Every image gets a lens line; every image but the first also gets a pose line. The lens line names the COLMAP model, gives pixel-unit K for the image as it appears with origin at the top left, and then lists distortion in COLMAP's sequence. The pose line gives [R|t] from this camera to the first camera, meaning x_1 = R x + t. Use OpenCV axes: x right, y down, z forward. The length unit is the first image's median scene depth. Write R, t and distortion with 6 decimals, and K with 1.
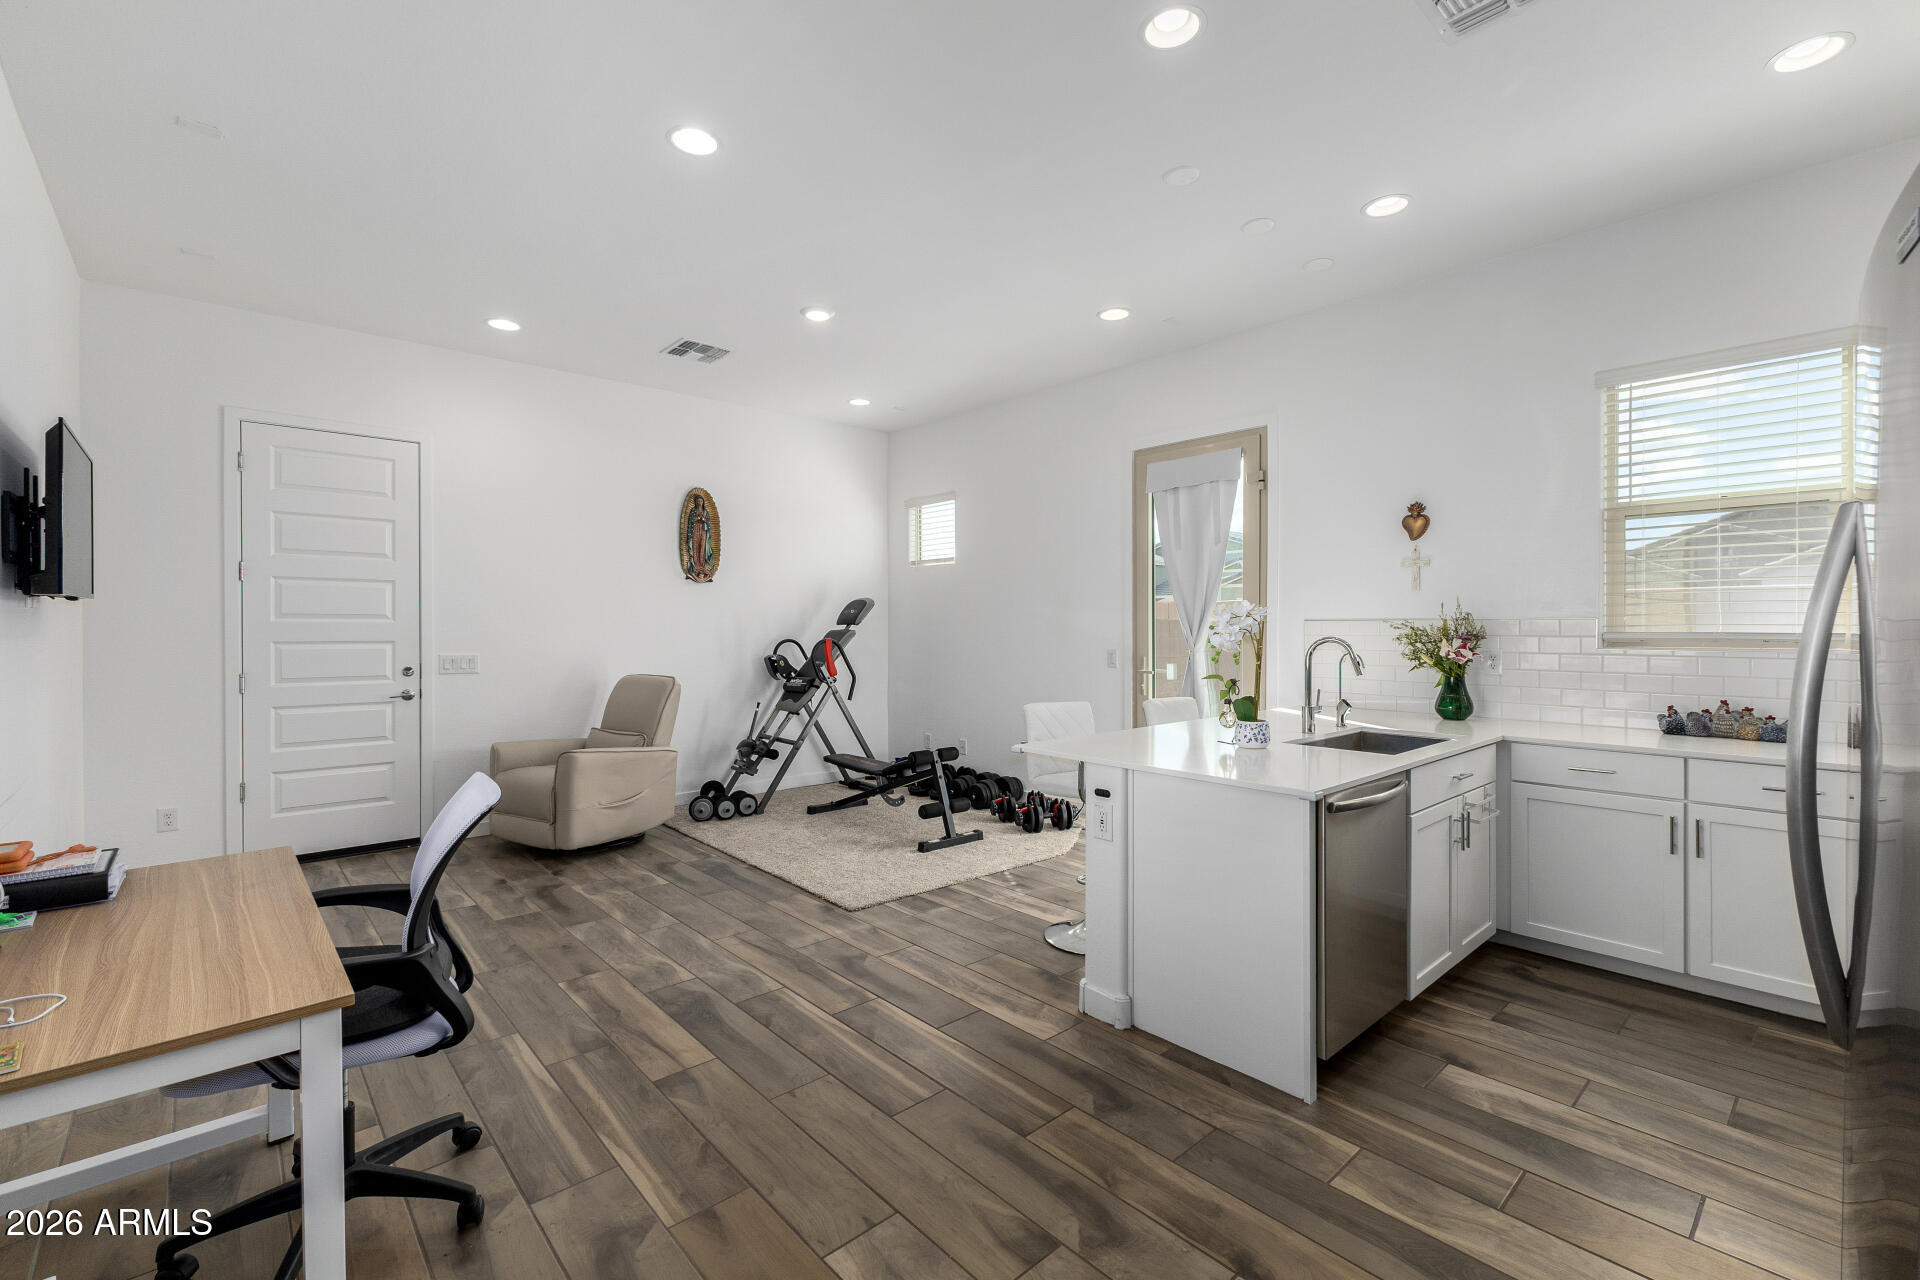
lens RADIAL K [[824.7, 0, 960.4], [0, 824.7, 630.2], [0, 0, 1]] dist [0.010078, 0.000427]
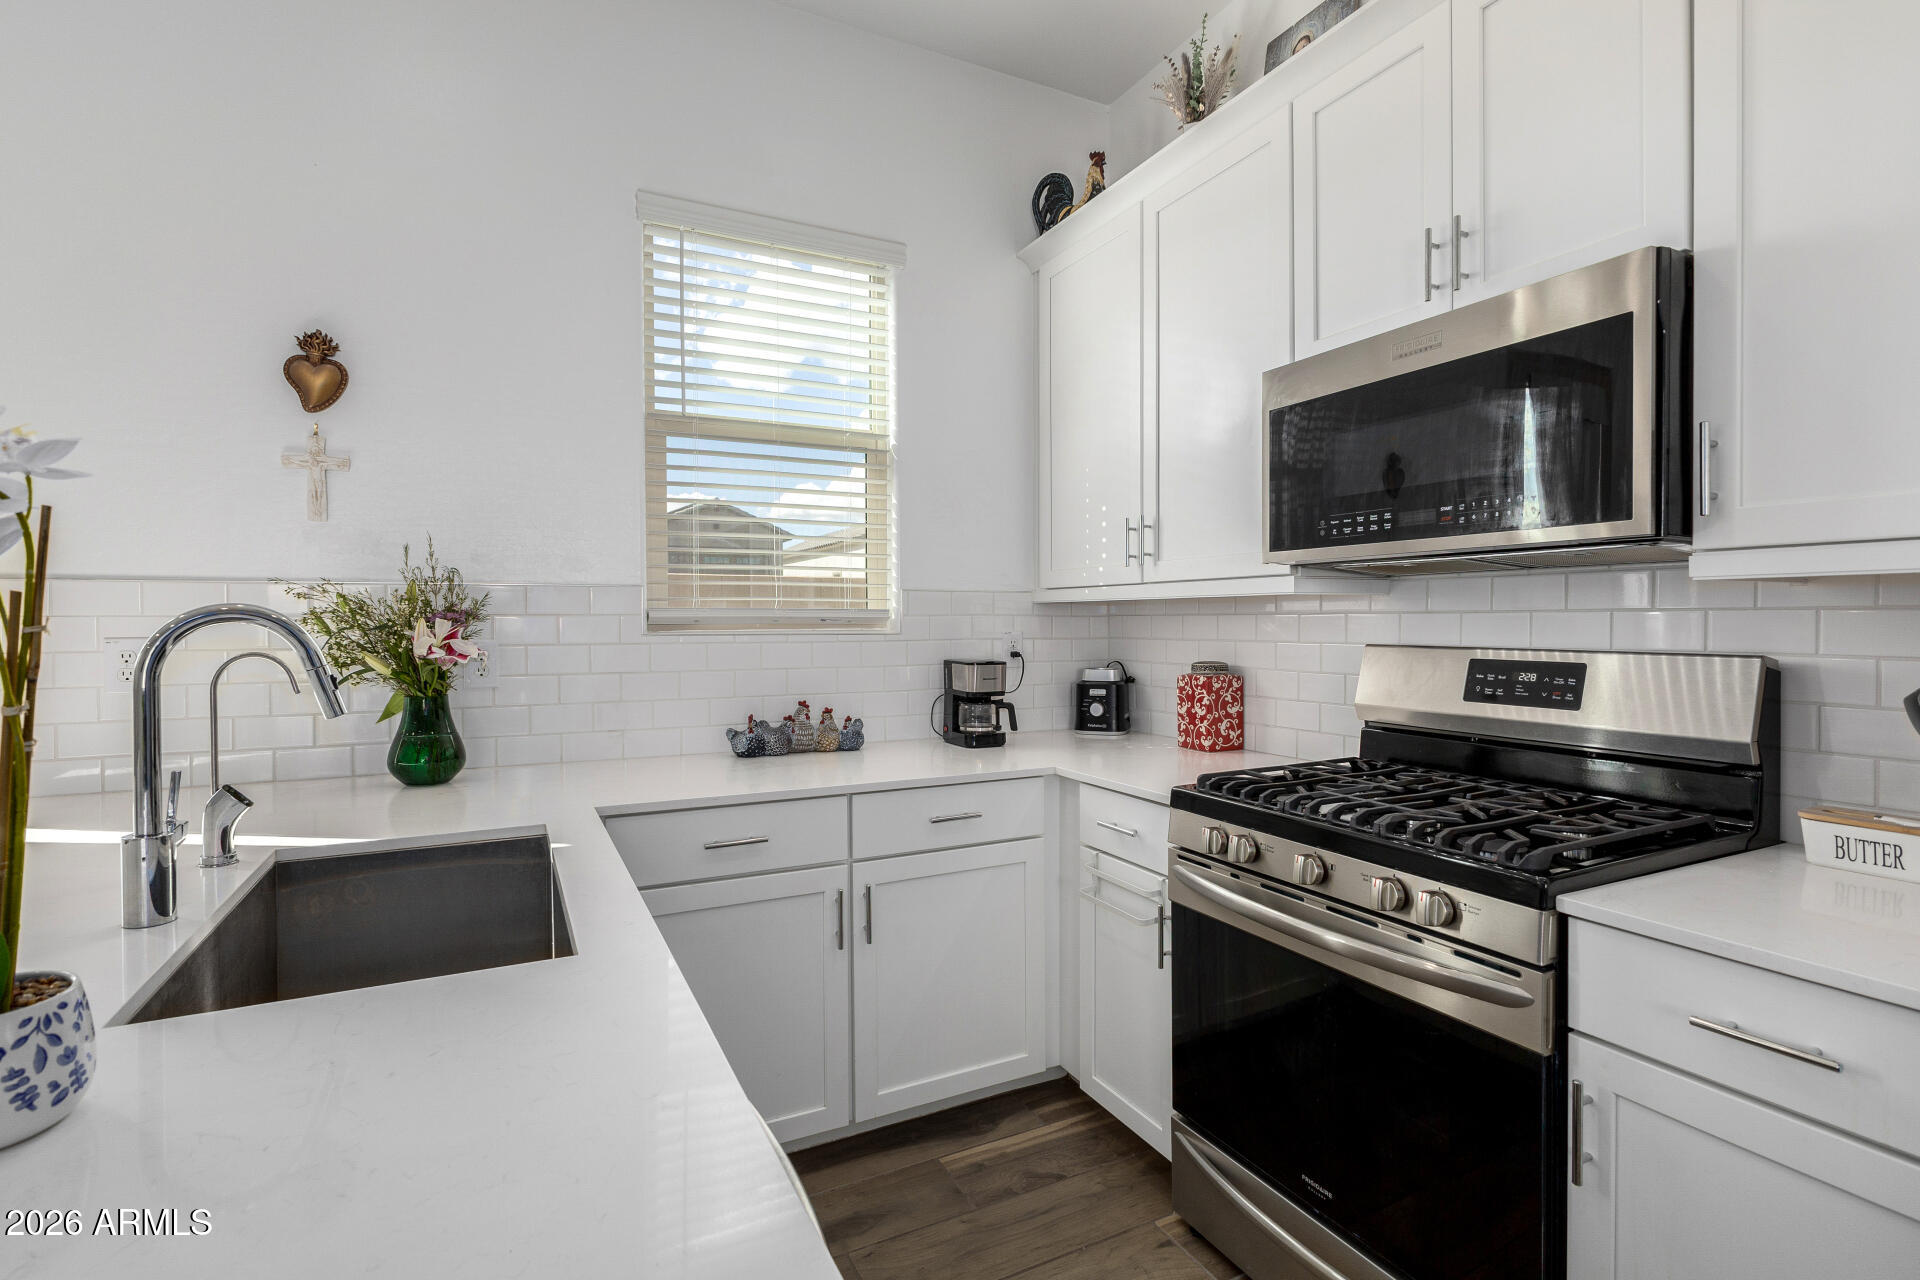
lens RADIAL K [[912.1, 0, 960.0], [0, 912.1, 640.0], [0, 0, 1]] dist [0.001676, -0.000042]
pose [[0.264178, -0.014104, 0.964371, 0.279884], [0.006034, 0.999898, 0.012971, 0.031286], [-0.964455, 0.002392, 0.264236, 0.988180]]
